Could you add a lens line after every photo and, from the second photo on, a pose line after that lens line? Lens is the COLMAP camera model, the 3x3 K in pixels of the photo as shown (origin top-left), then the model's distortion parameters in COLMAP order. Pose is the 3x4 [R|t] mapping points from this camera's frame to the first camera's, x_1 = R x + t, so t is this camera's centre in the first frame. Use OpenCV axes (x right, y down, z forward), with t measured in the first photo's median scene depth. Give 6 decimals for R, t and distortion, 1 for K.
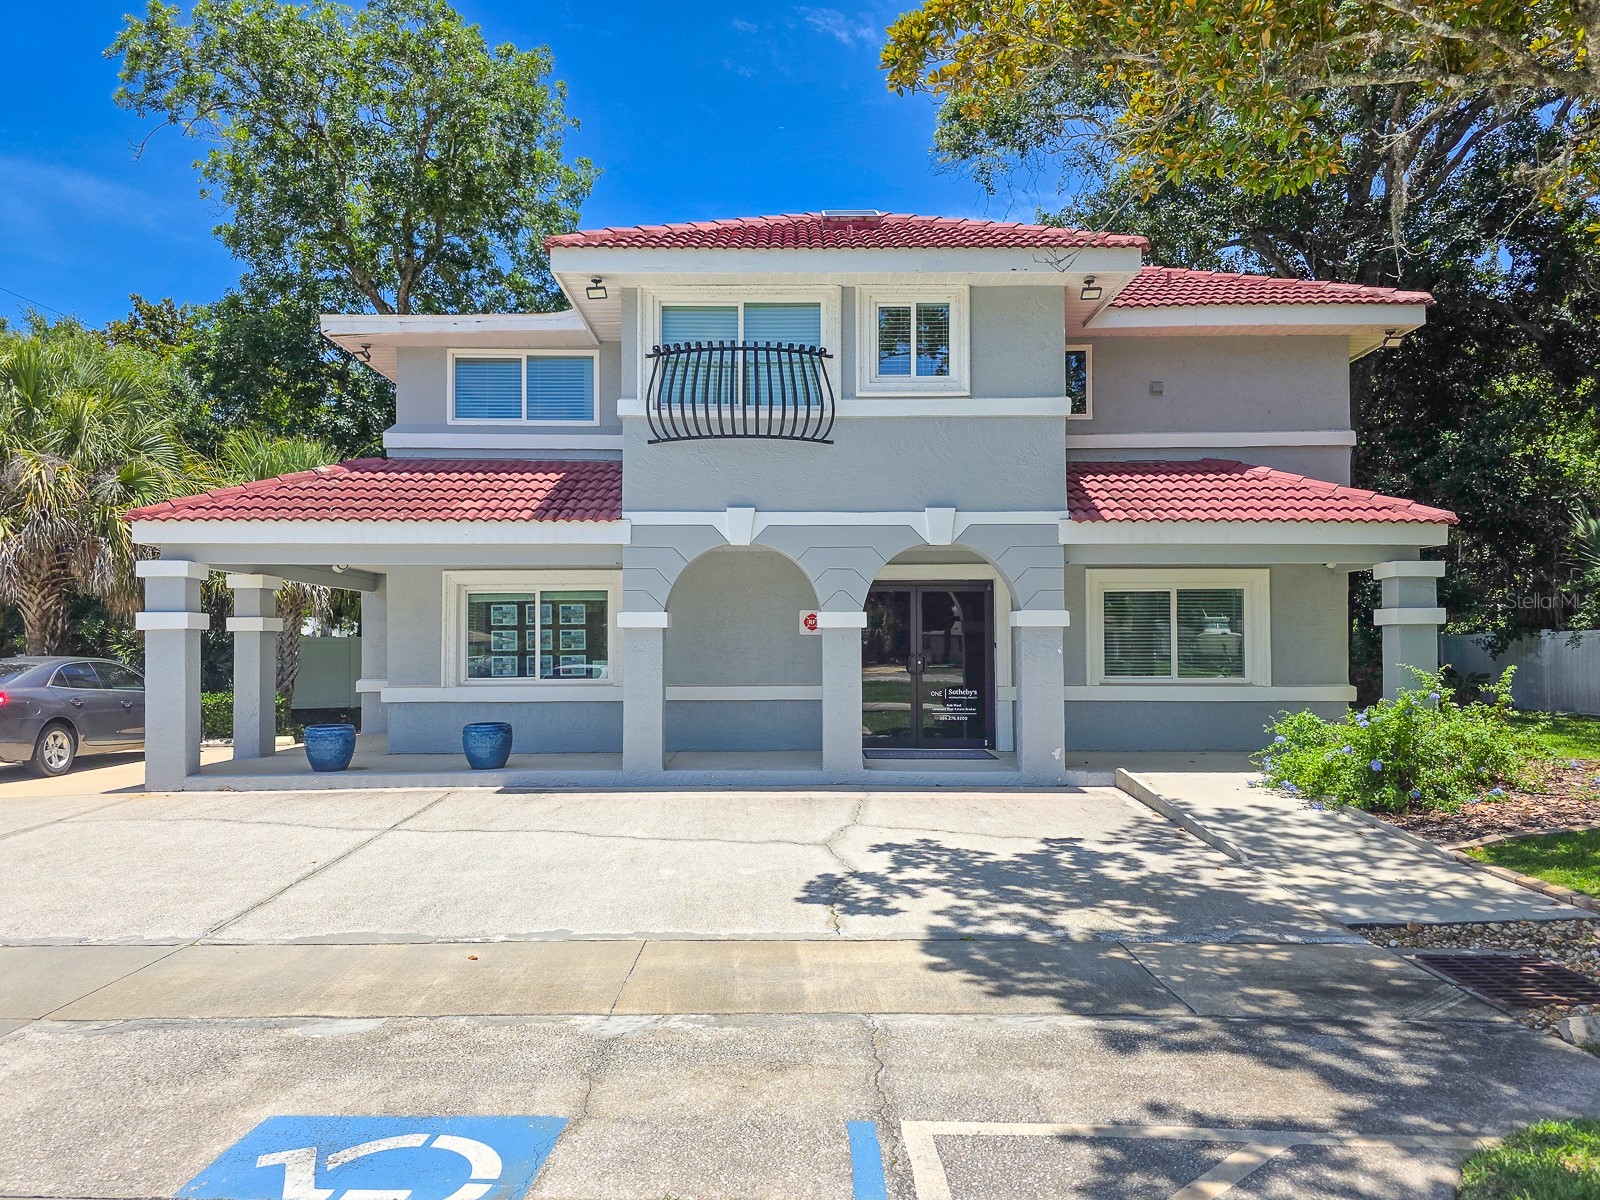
lens RADIAL K [[1070.2, 0, 795.8], [0, 1070.2, 613.0], [0, 0, 1]] dist [0.027592, -0.027883]
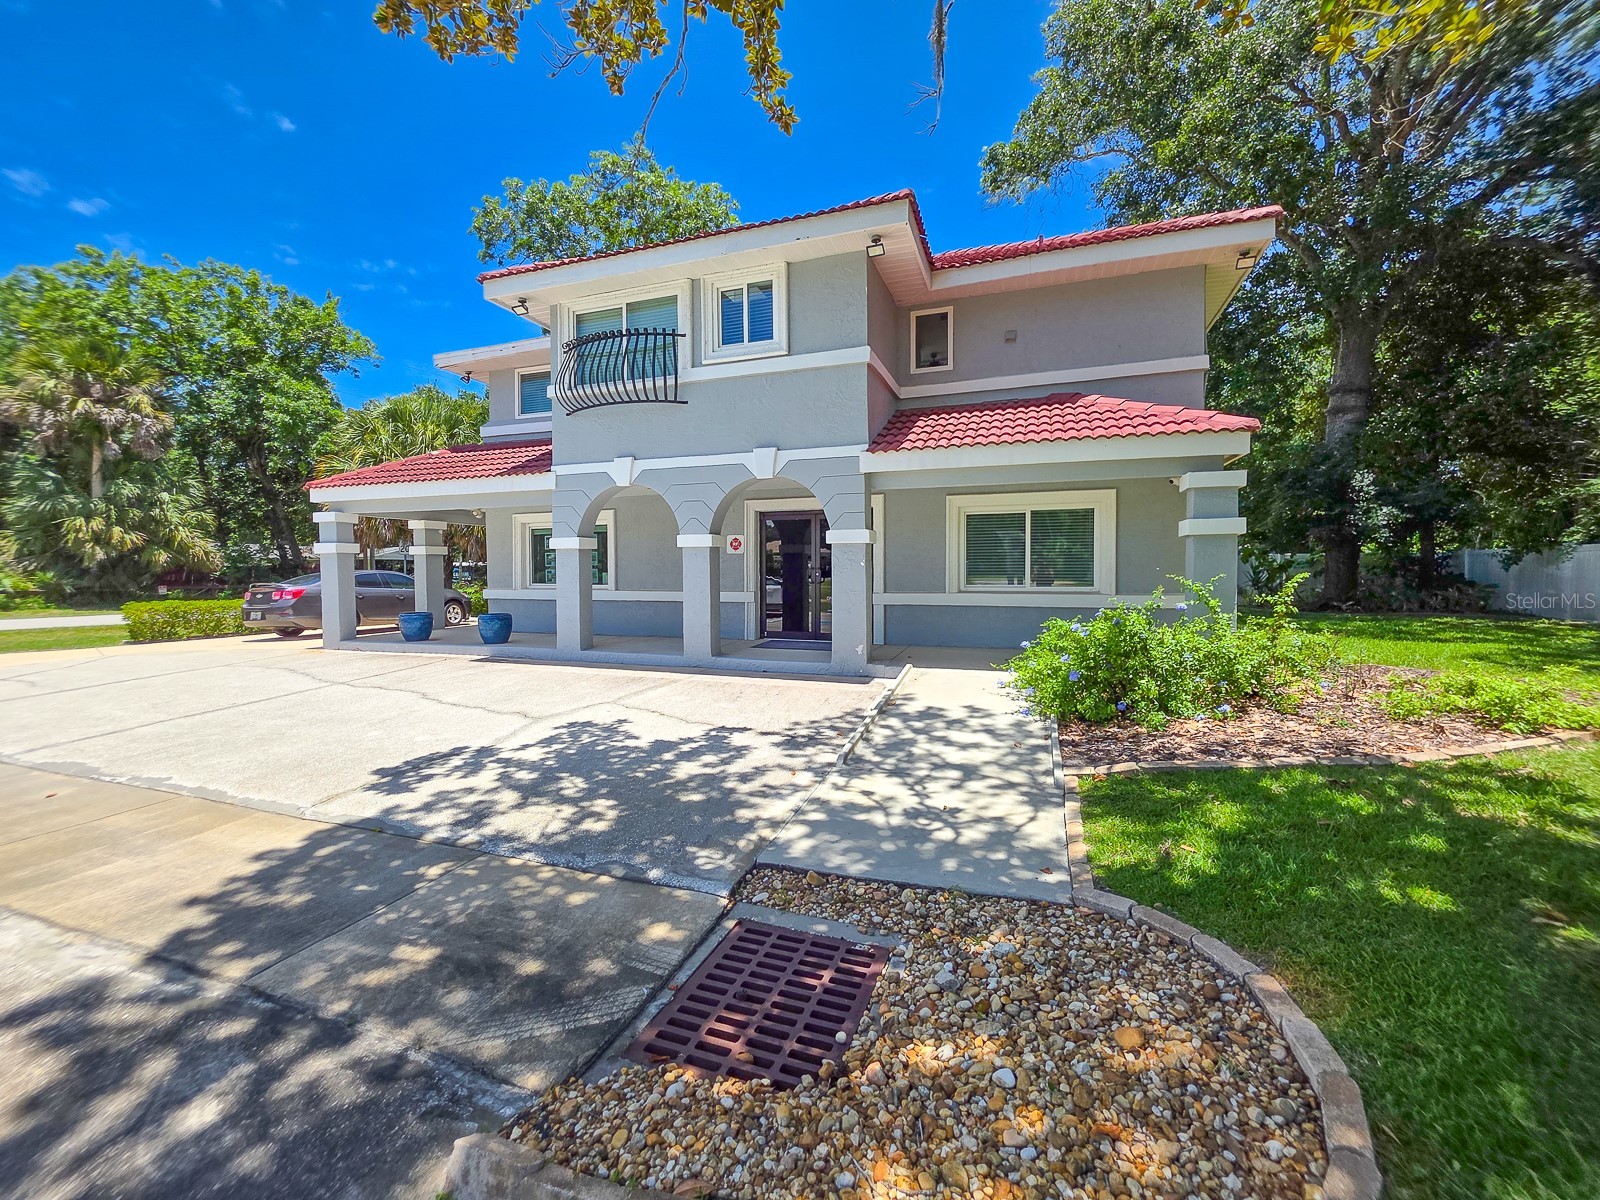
lens RADIAL K [[649.2, 0, 795.2], [0, 649.2, 571.9], [0, 0, 1]] dist [-0.002522, 0.000380]
pose [[0.938694, -0.001289, -0.344749, 0.424762], [0.014697, 0.999233, 0.036283, 0.017558], [0.344438, -0.039126, 0.937993, 0.302243]]
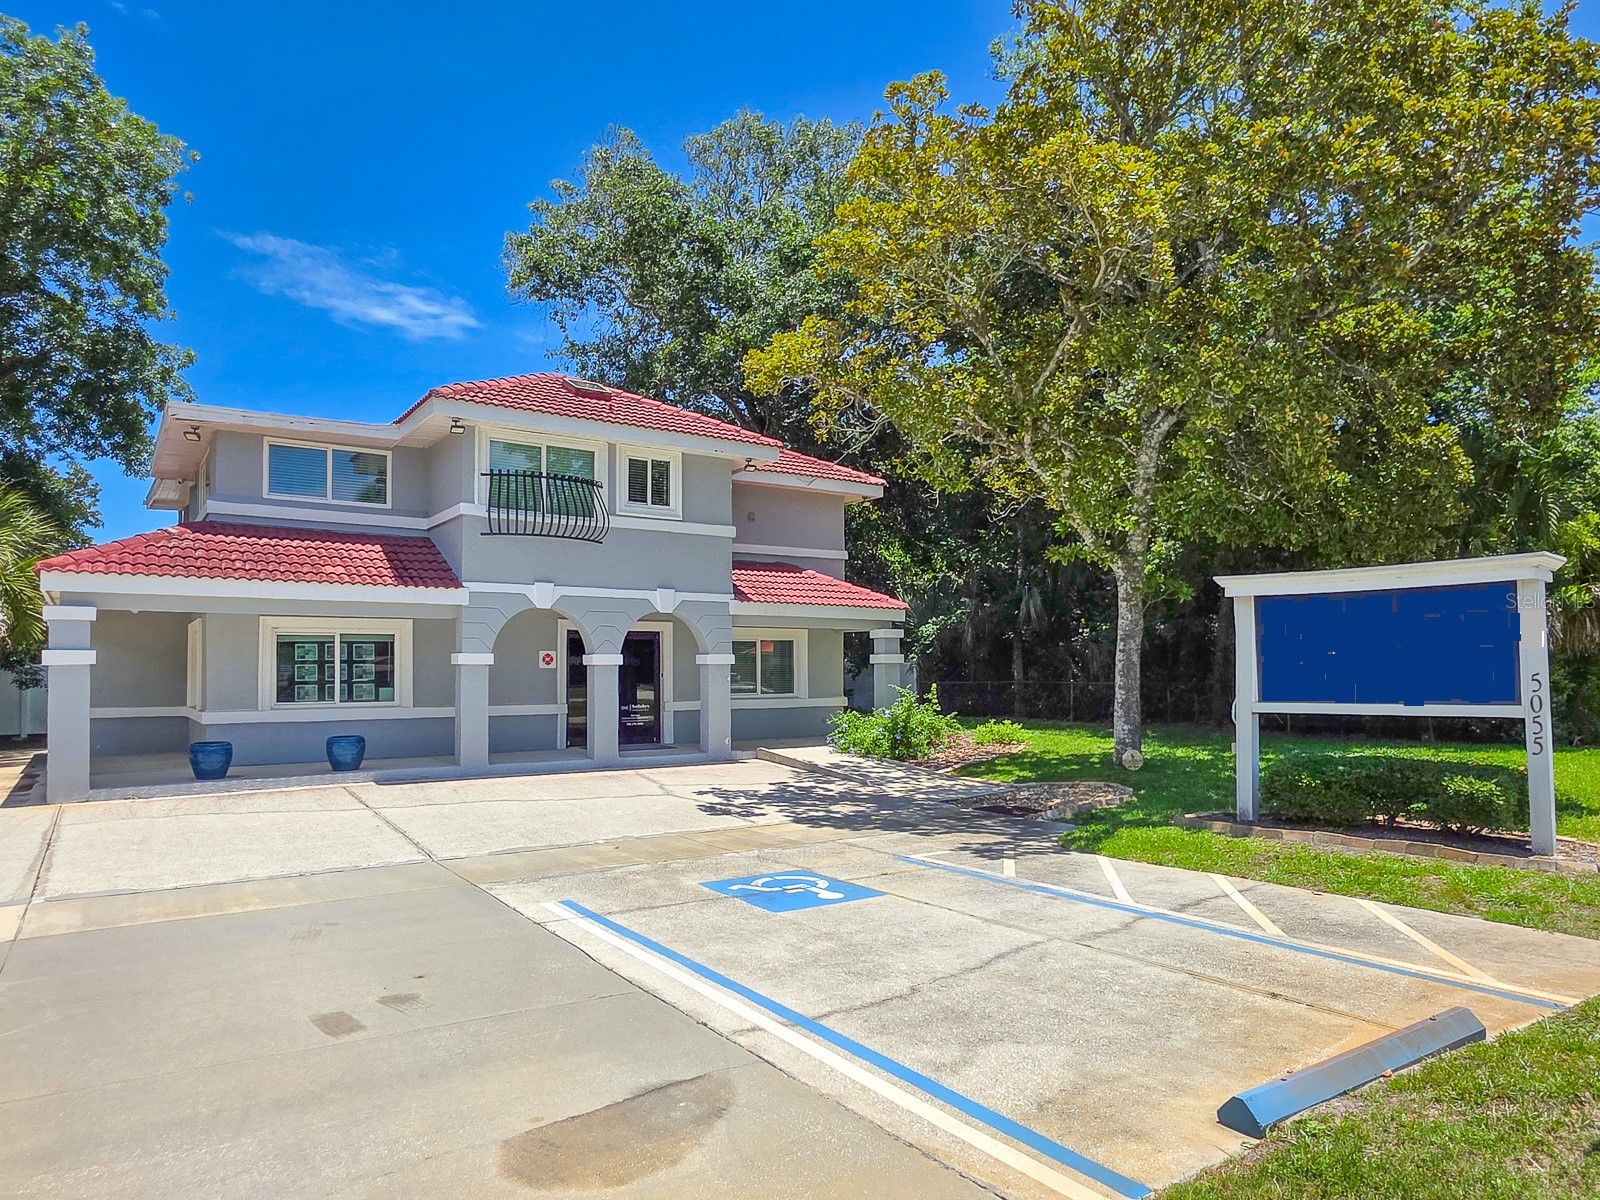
lens RADIAL K [[951.6, 0, 793.6], [0, 951.6, 609.6], [0, 0, 1]] dist [-0.007304, 0.000698]
pose [[0.831151, 0.033700, 0.555024, -0.487321], [-0.014505, 0.999136, -0.038945, -0.015308], [-0.555857, 0.024319, 0.830922, -0.279920]]
